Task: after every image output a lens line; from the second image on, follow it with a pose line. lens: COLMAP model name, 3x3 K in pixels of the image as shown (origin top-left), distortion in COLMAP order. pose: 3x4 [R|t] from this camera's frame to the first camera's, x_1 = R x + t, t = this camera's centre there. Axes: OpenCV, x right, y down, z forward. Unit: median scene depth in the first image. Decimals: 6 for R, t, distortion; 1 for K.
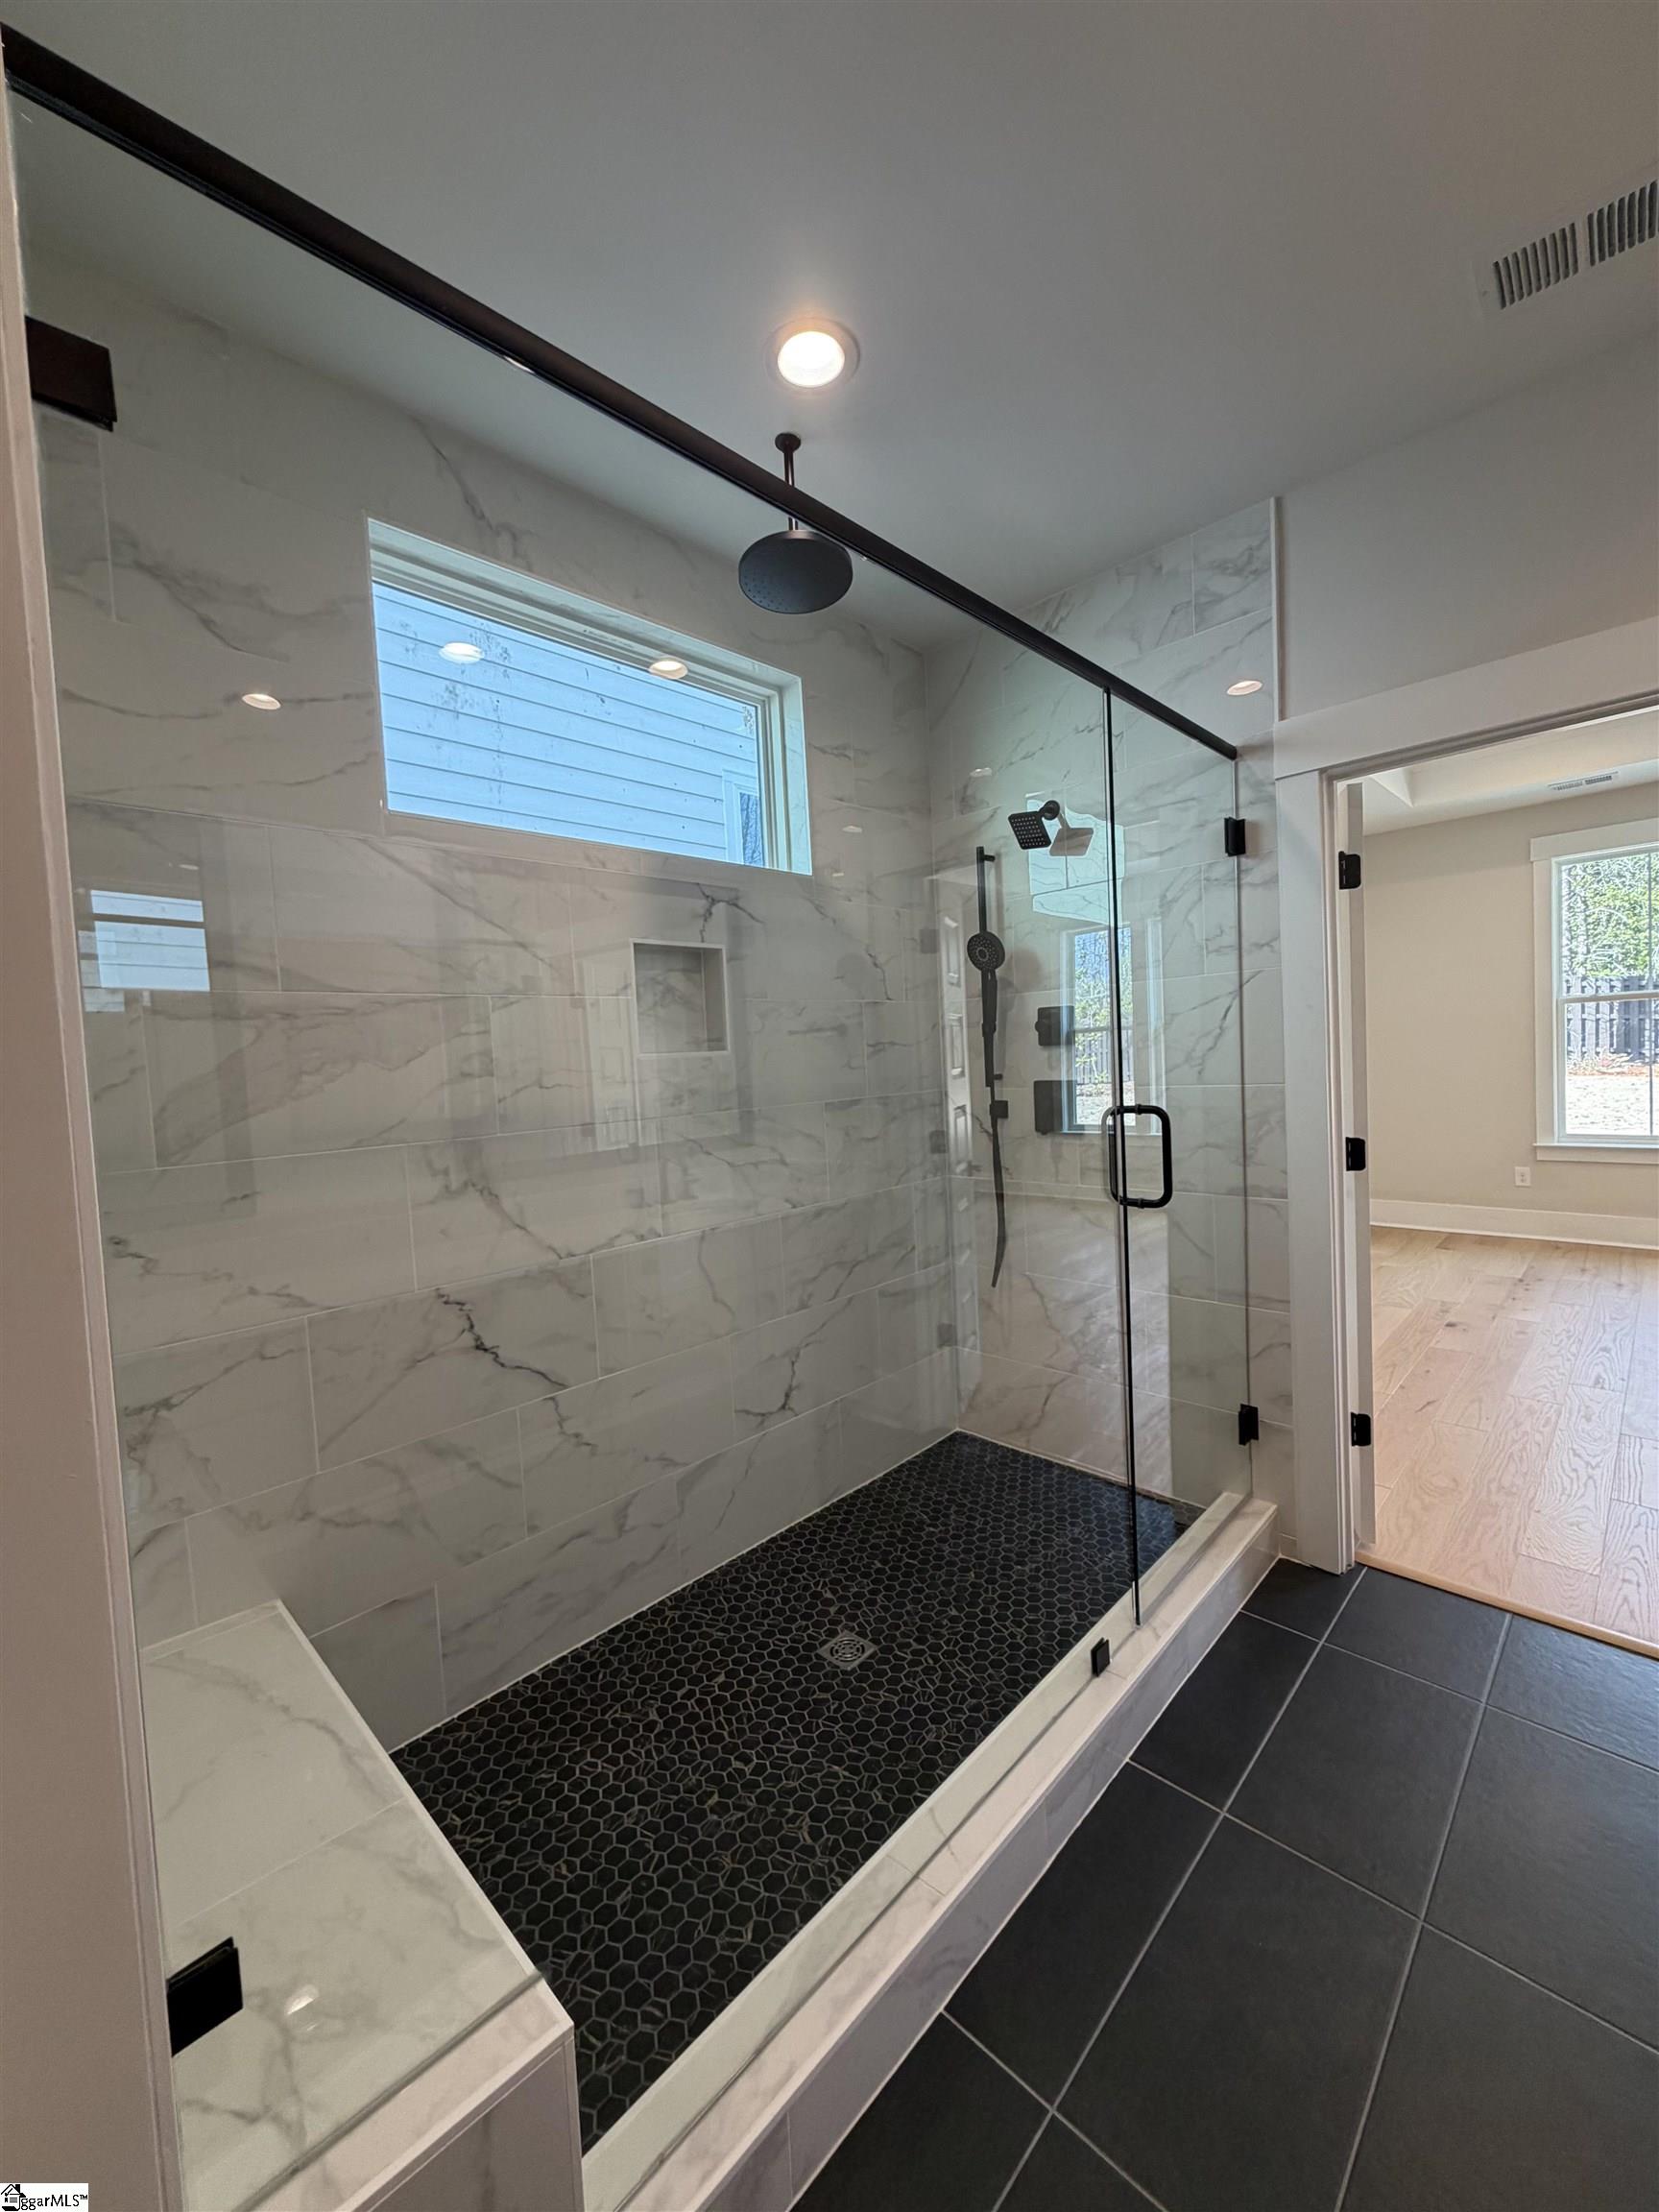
lens RADIAL K [[876.2, 0, 839.2], [0, 876.2, 1097.5], [0, 0, 1]] dist [0.009087, -0.000465]
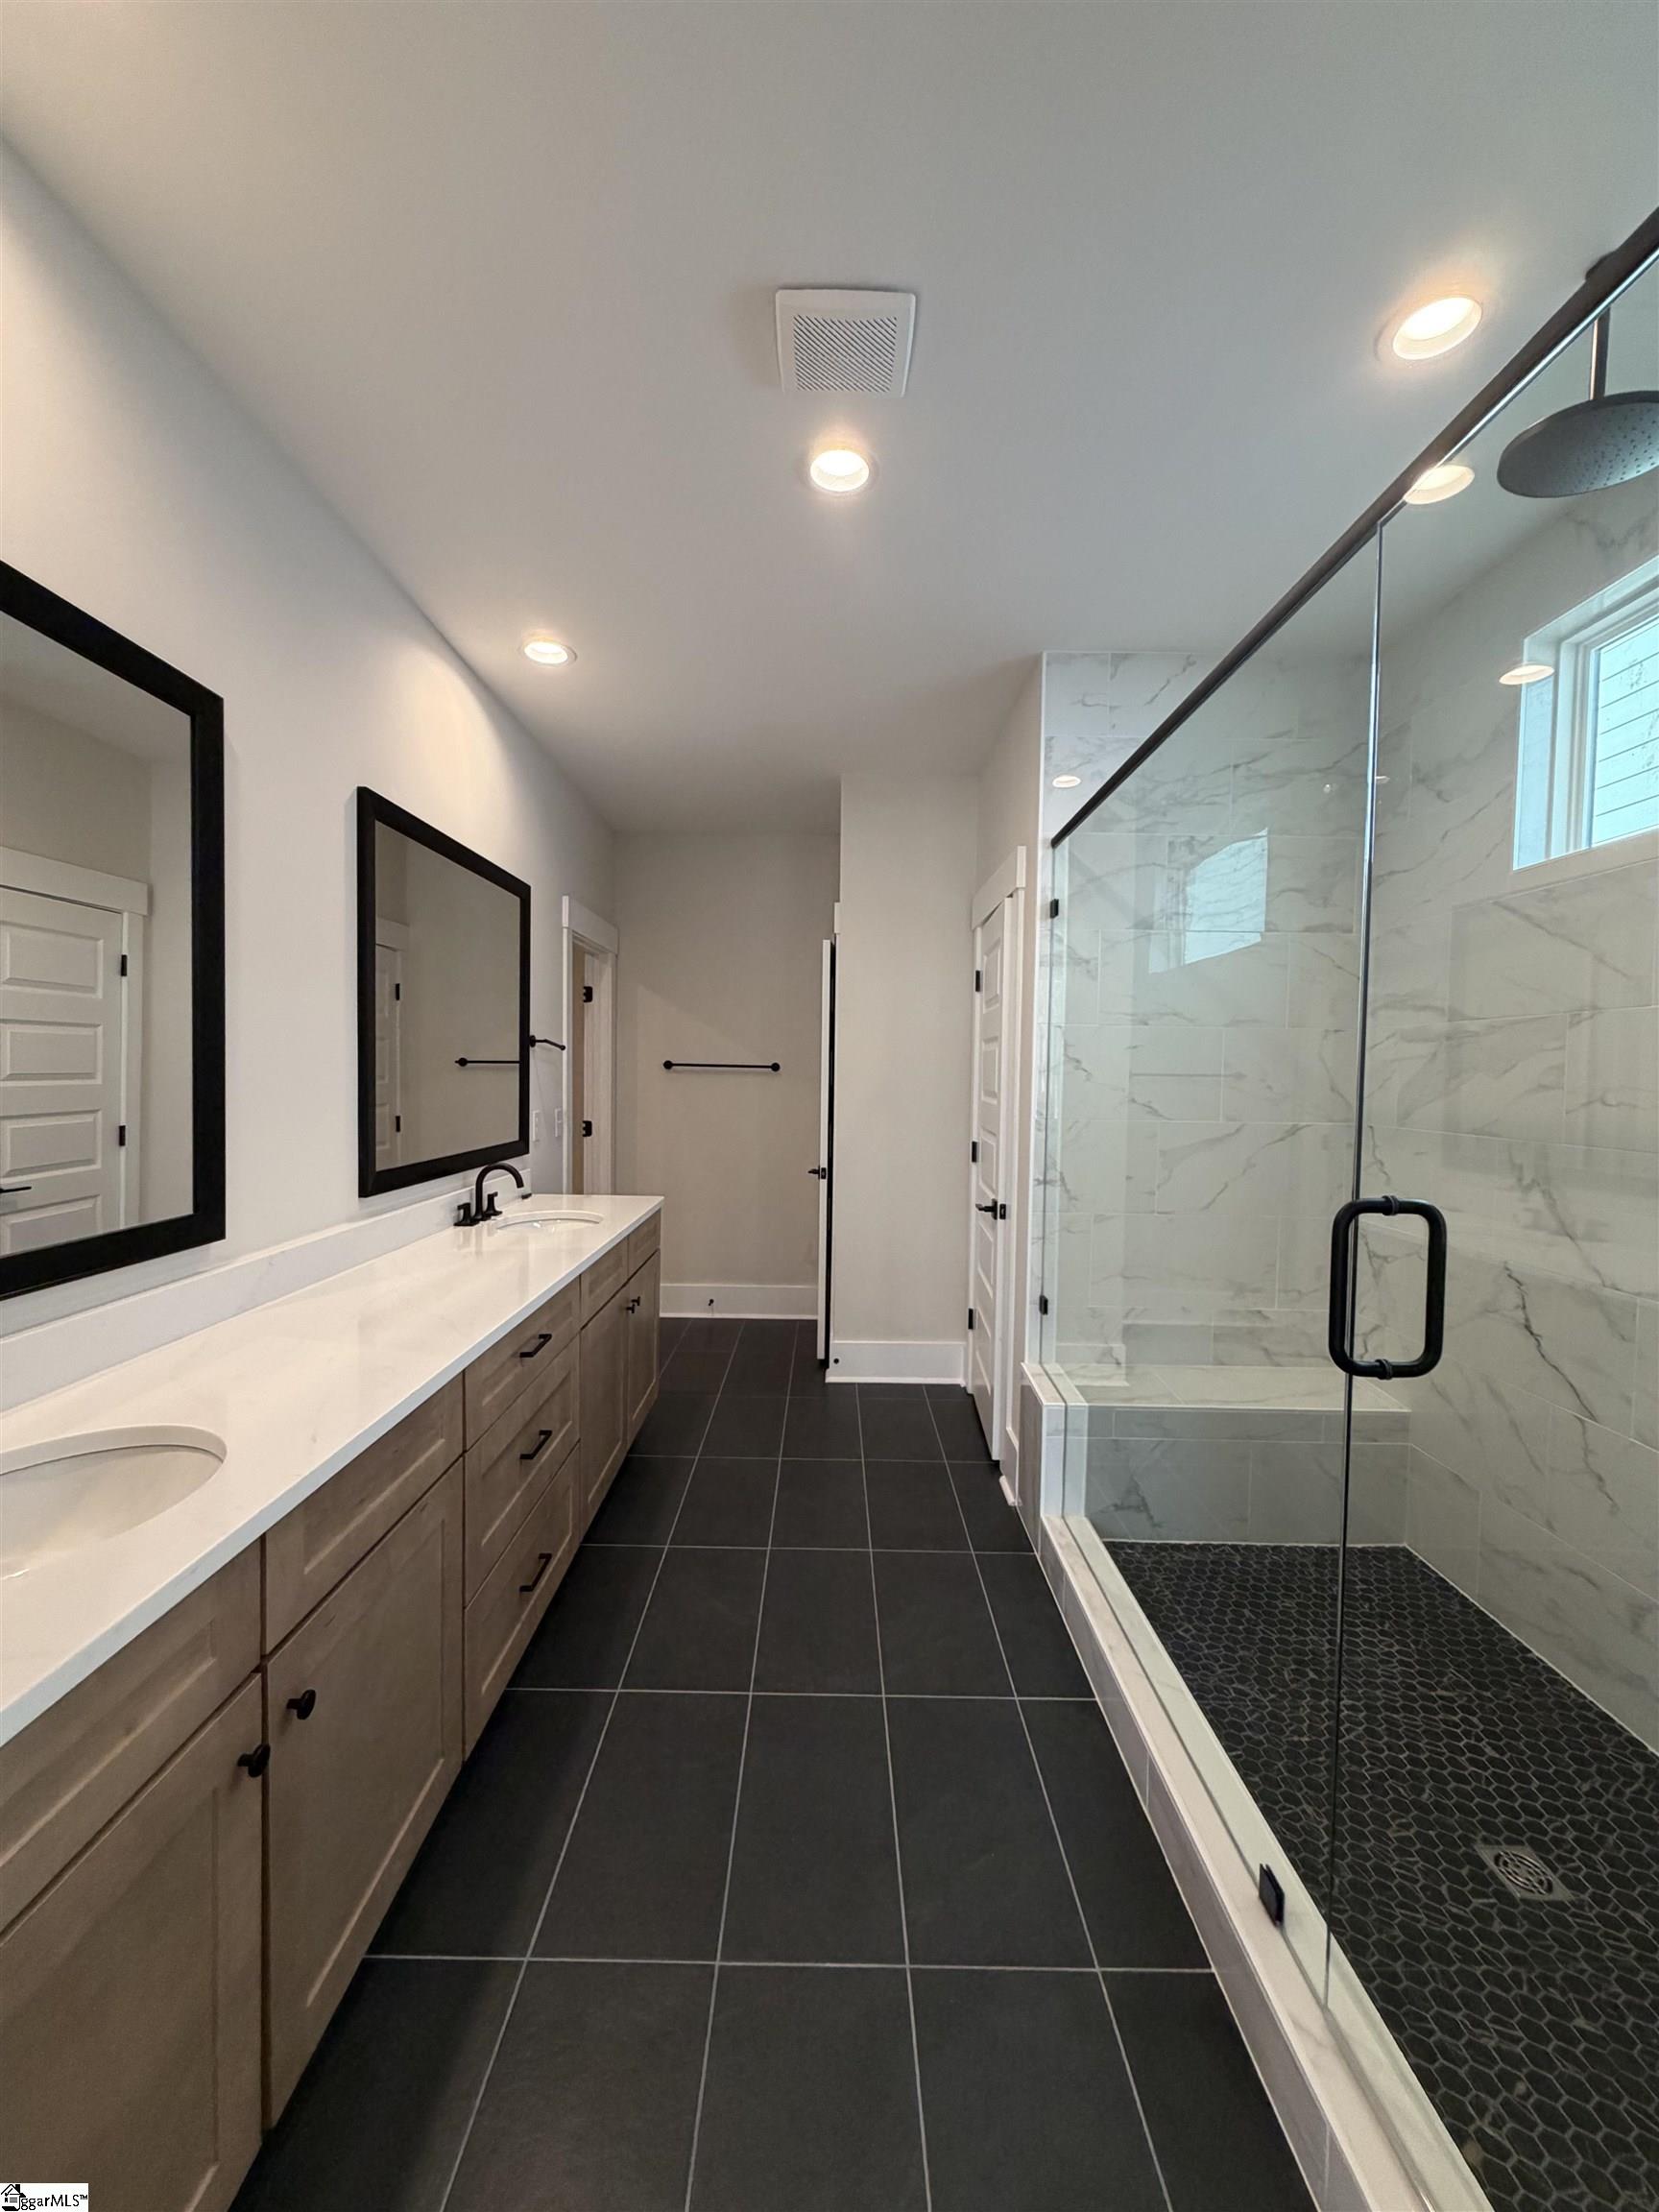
lens RADIAL K [[876.2, 0, 830.0], [0, 876.2, 1099.1], [0, 0, 1]] dist [0.009087, -0.000465]
pose [[-0.716423, 0.058075, -0.695245, 0.997266], [-0.016627, 0.994825, 0.100233, -0.105559], [0.697468, 0.083369, -0.711750, 1.154739]]
